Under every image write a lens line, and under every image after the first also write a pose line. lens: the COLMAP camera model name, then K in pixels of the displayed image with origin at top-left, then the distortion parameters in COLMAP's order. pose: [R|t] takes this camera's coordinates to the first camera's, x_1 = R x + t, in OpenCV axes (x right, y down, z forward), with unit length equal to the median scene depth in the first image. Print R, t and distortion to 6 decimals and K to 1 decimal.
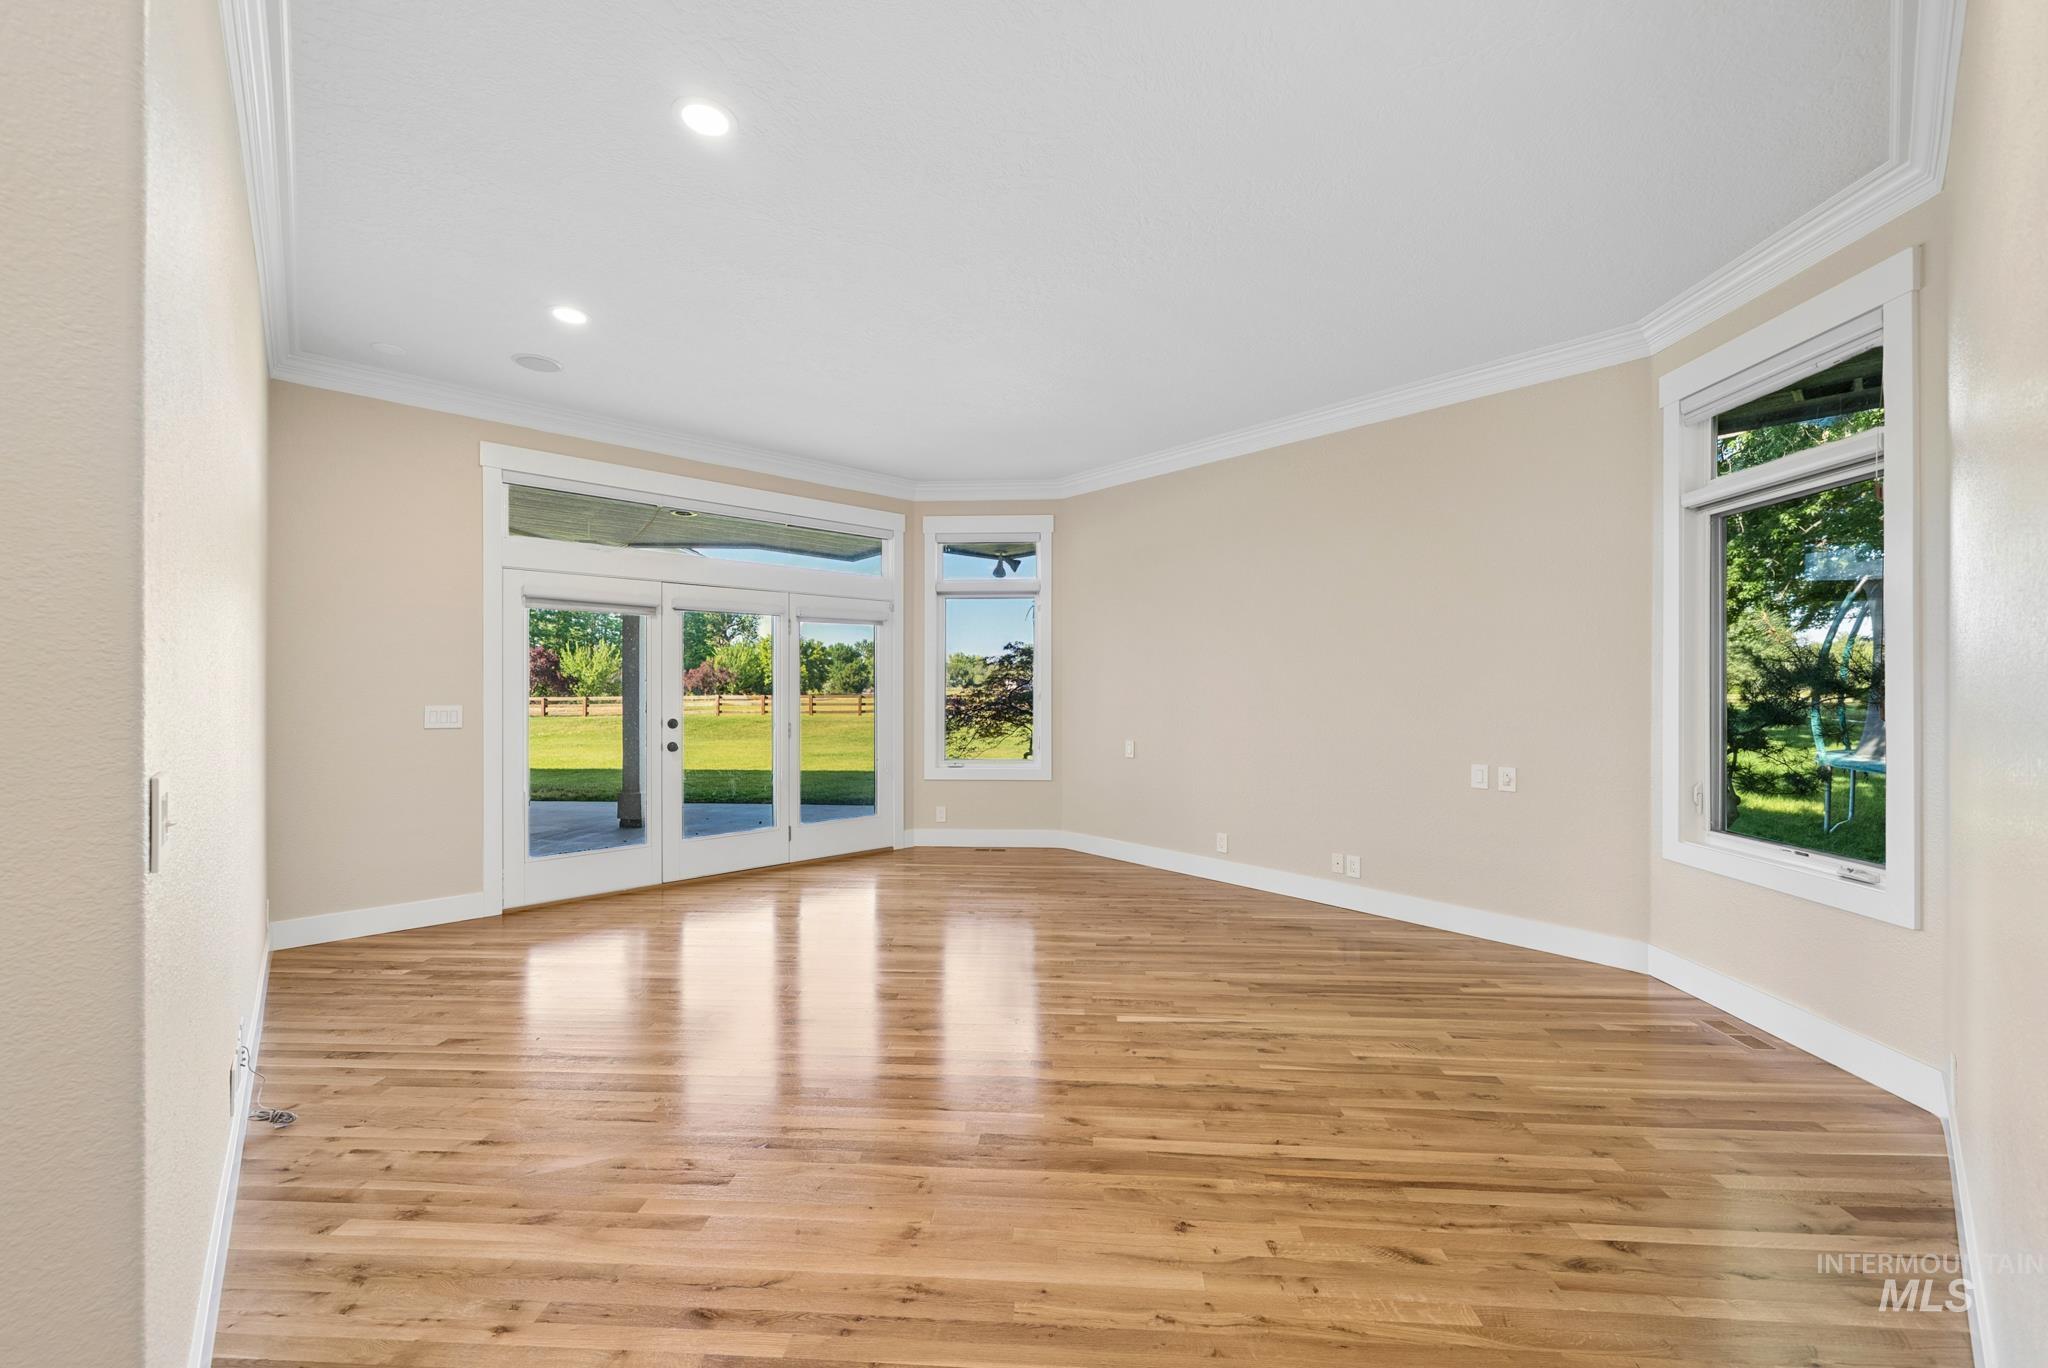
lens RADIAL K [[764.4, 0, 1037.3], [0, 764.4, 683.1], [0, 0, 1]] dist [-0.000739, -0.000422]
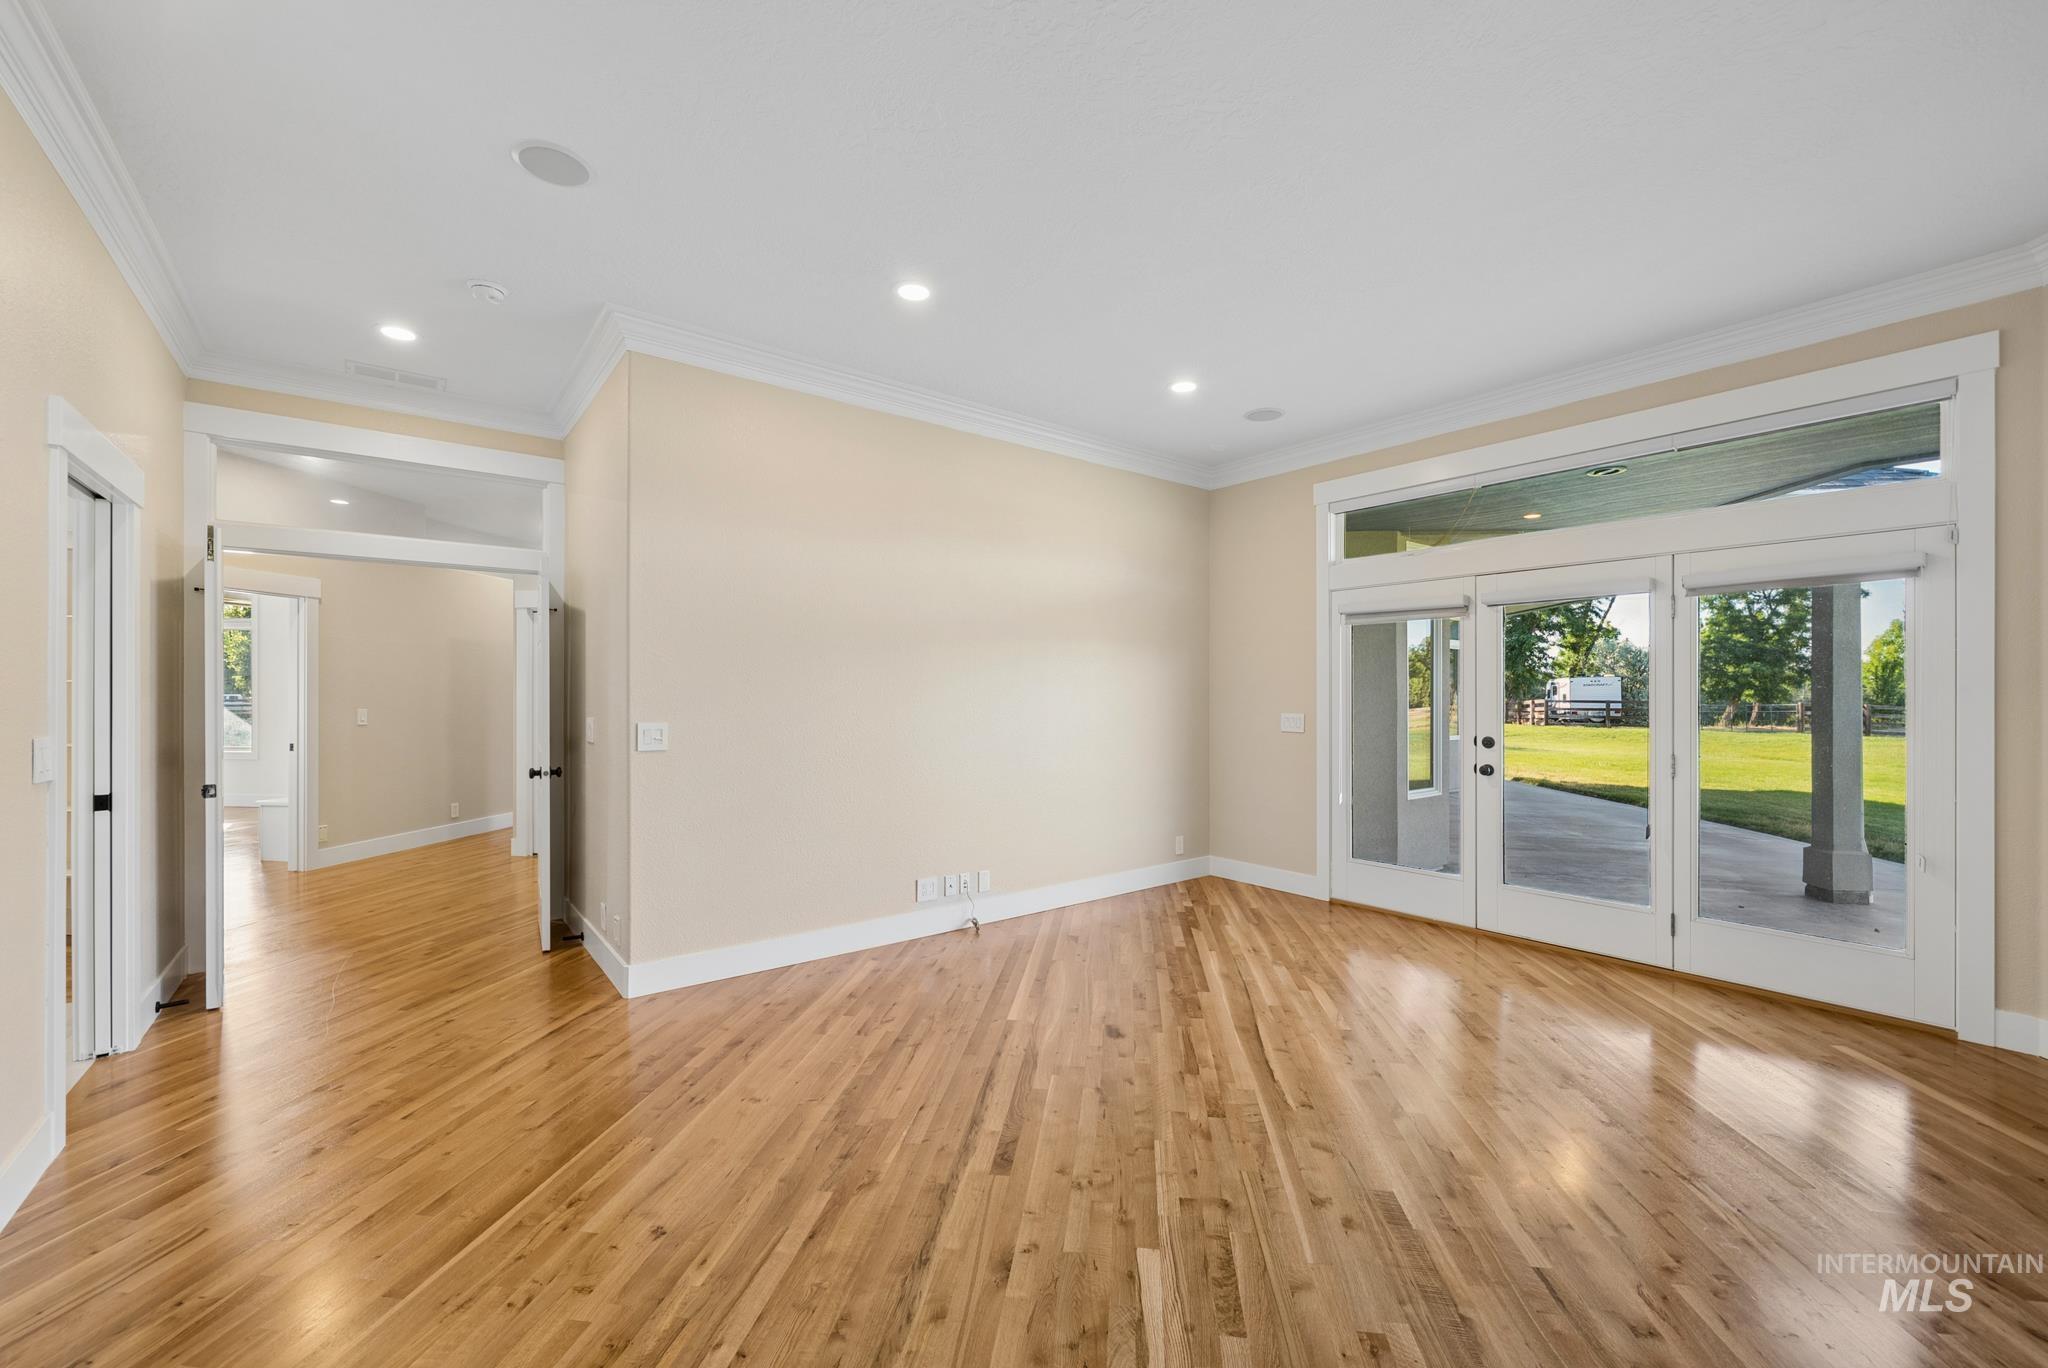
lens RADIAL K [[821.9, 0, 1043.2], [0, 821.9, 693.4], [0, 0, 1]] dist [-0.004036, 0.000569]
pose [[-0.066053, -0.002571, -0.997813, 0.511815], [0.003985, 0.999988, -0.002840, 0.000461], [0.997808, -0.004164, -0.066042, 0.648583]]
